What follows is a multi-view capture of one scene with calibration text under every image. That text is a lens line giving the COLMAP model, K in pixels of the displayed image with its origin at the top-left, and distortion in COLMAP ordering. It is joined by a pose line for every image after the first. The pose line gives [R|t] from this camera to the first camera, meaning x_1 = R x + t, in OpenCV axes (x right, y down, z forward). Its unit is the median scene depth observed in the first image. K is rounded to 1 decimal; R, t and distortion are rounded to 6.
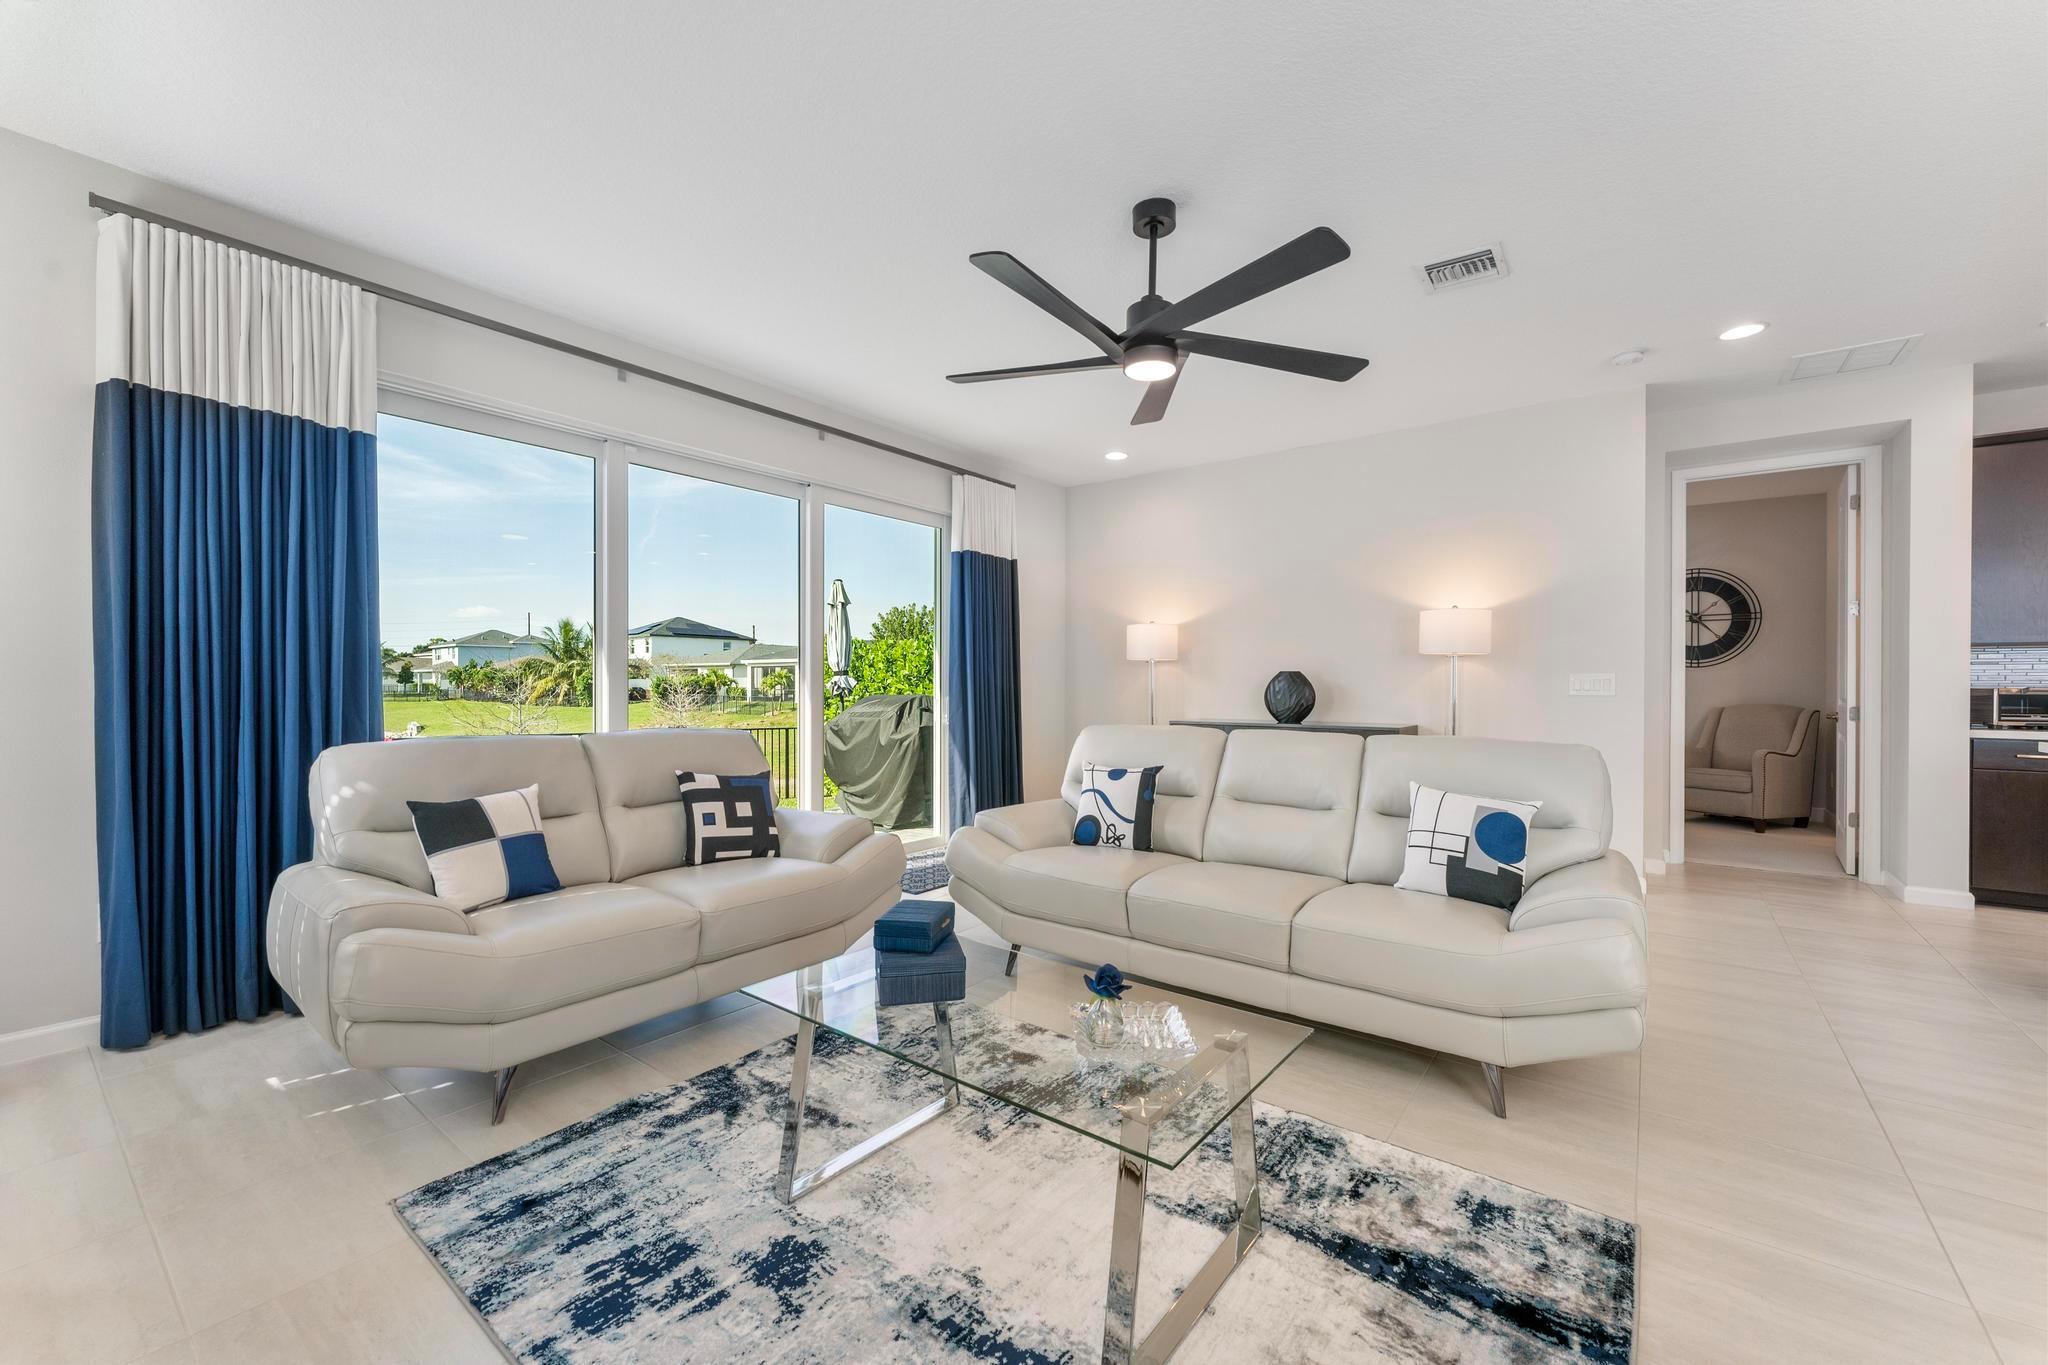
lens RADIAL K [[815.7, 0, 1029.0], [0, 815.7, 685.4], [0, 0, 1]] dist [0.002268, -0.000237]
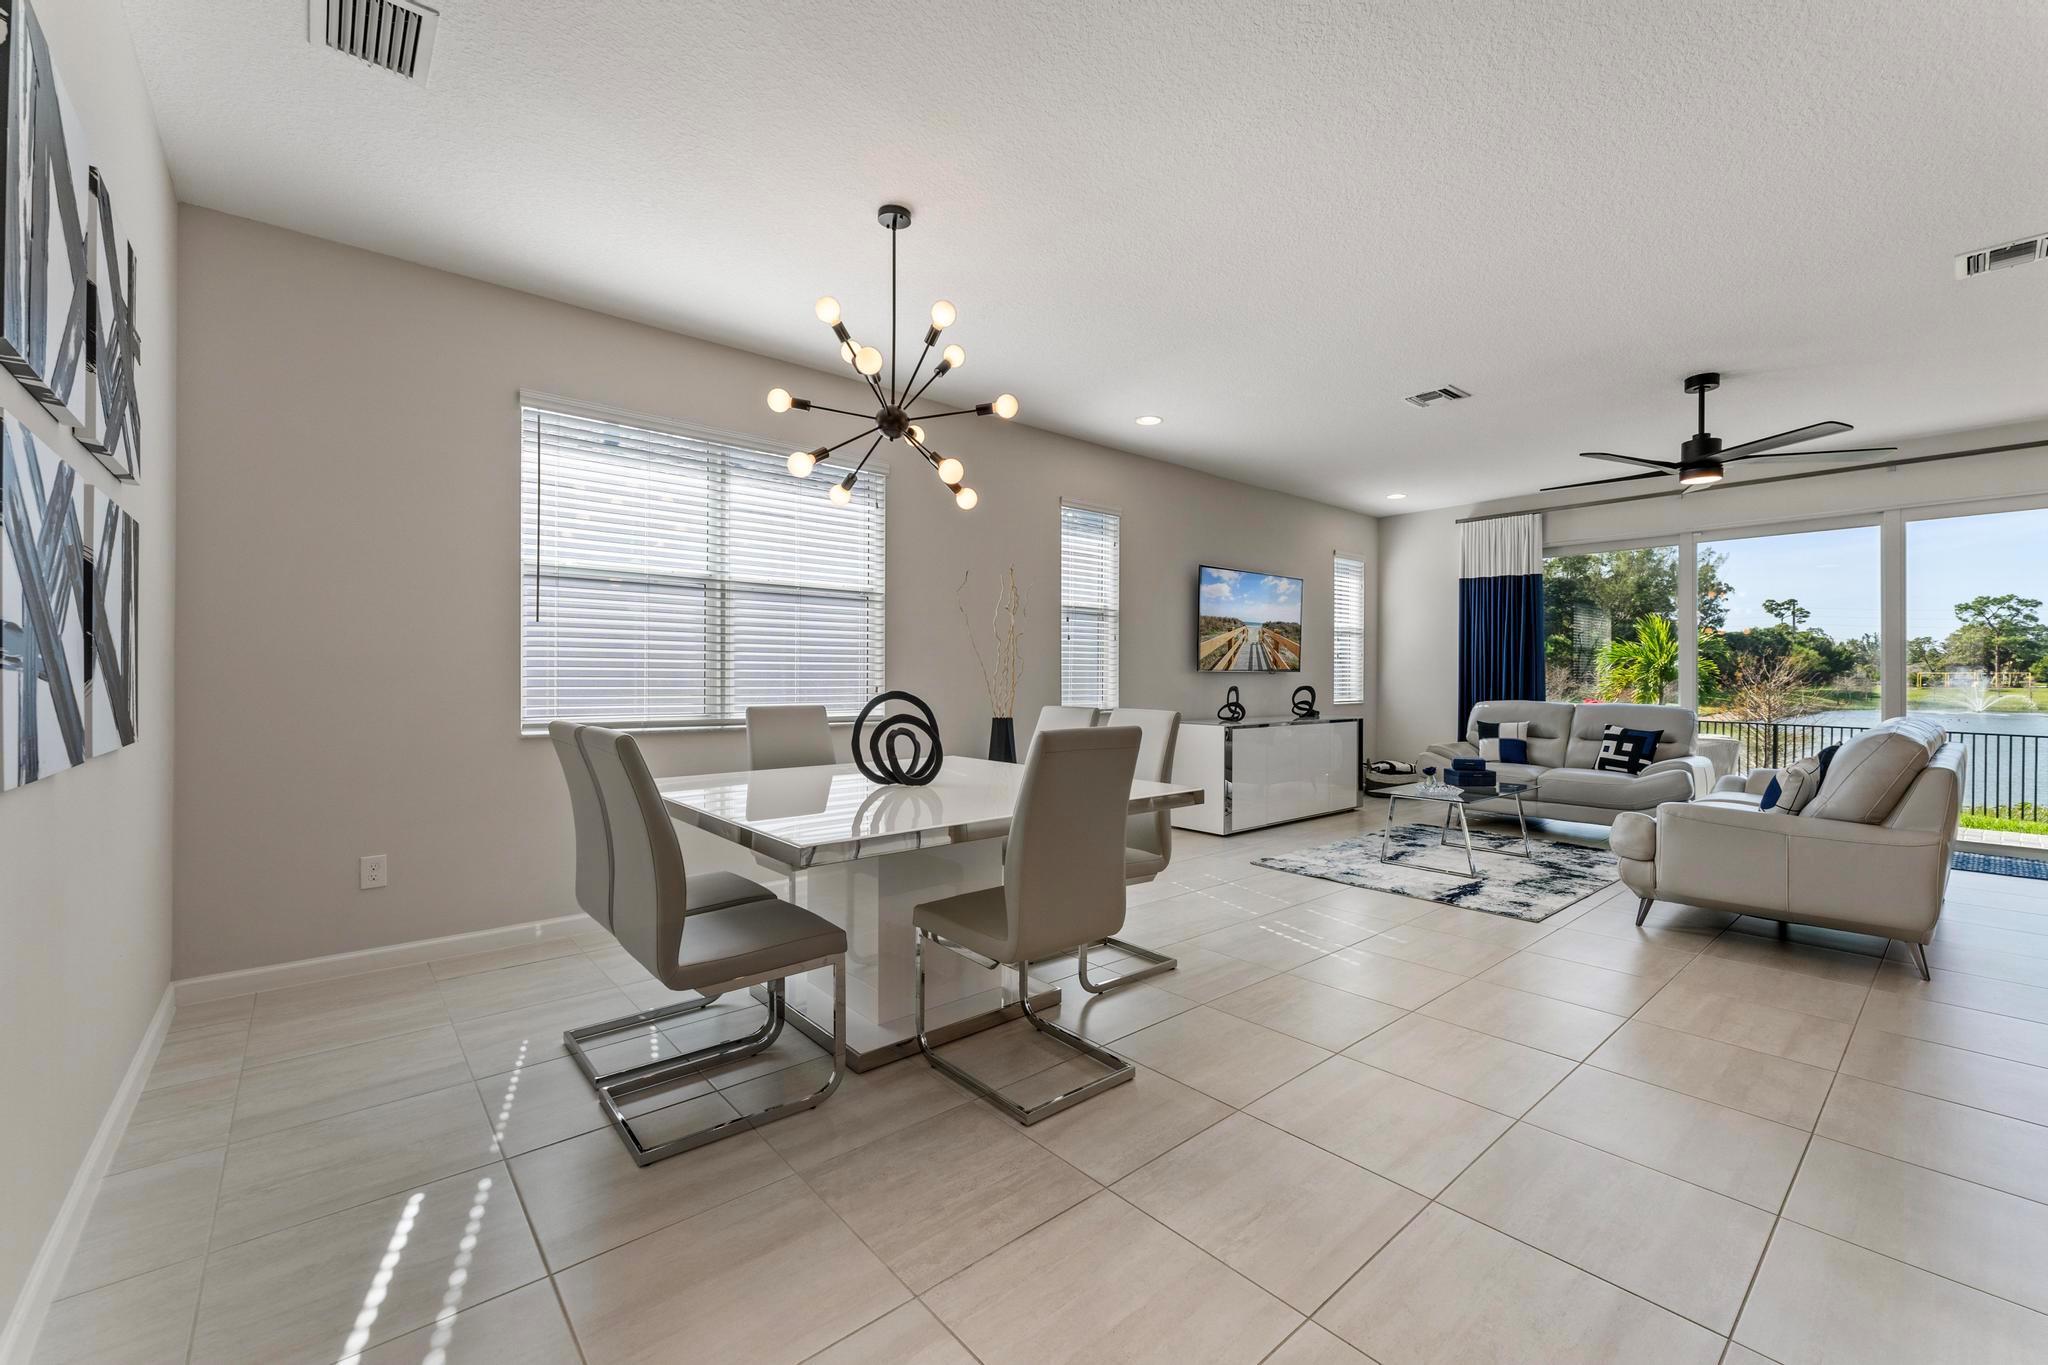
lens RADIAL K [[827.4, 0, 1033.3], [0, 827.4, 677.7], [0, 0, 1]] dist [0.000409, 0.000406]
pose [[-0.204087, -0.002334, -0.978950, 1.766878], [-0.005489, 0.999984, -0.001240, 0.003700], [0.978937, 0.005120, -0.204097, 0.060017]]
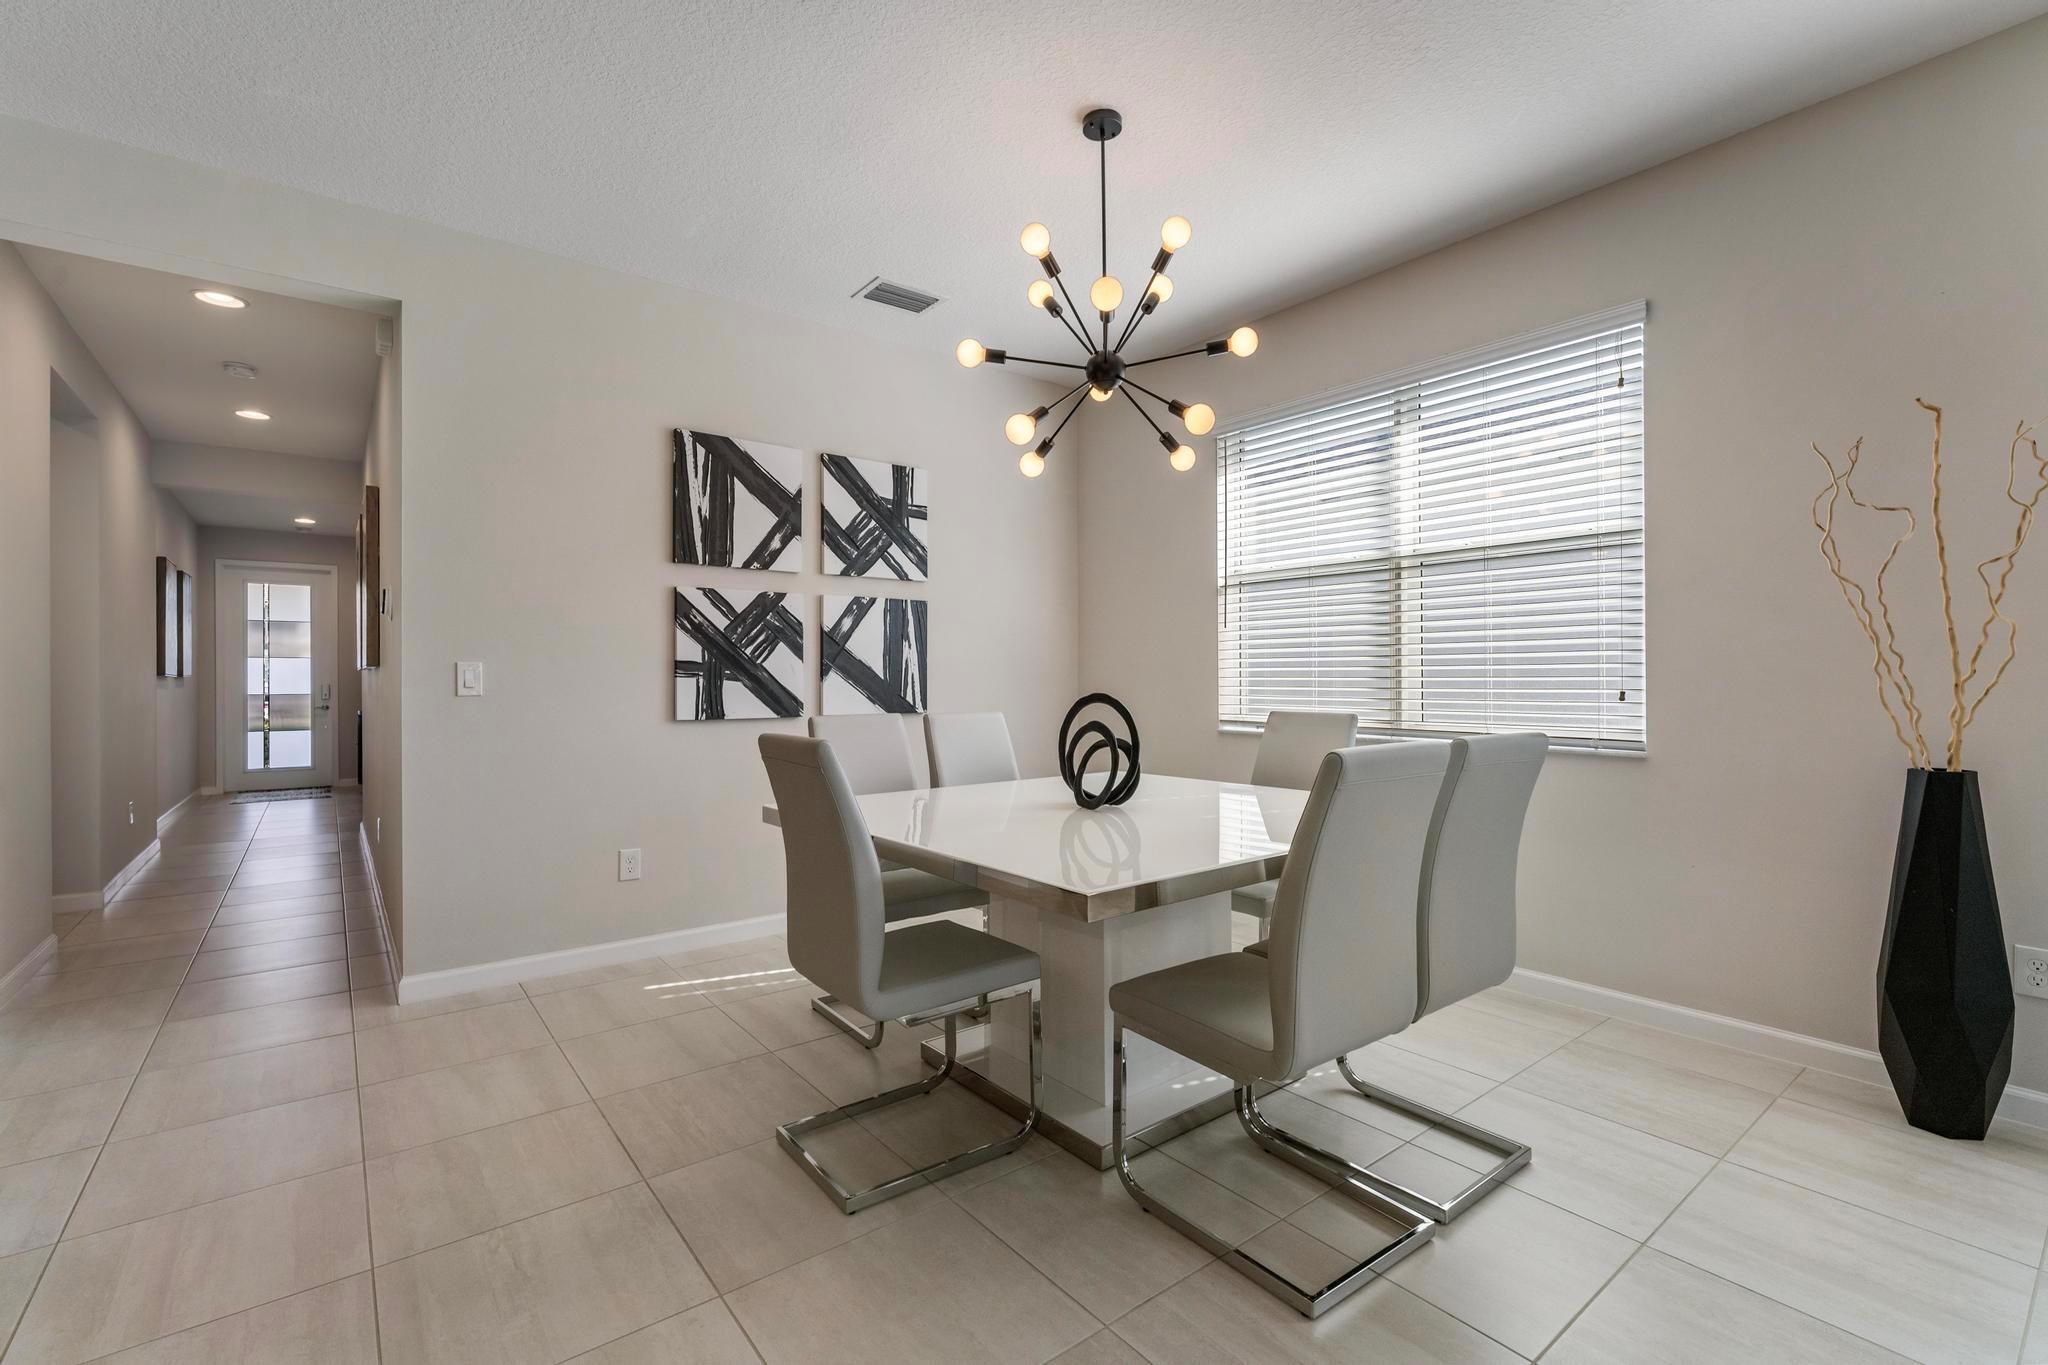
lens RADIAL K [[905.7, 0, 1038.1], [0, 905.7, 678.3], [0, 0, 1]] dist [0.000329, 0.000077]
pose [[-0.968669, 0.002479, 0.248343, 0.738416], [0.002781, 0.999996, 0.000865, 0.004163], [-0.248340, 0.001528, -0.968672, 0.556340]]
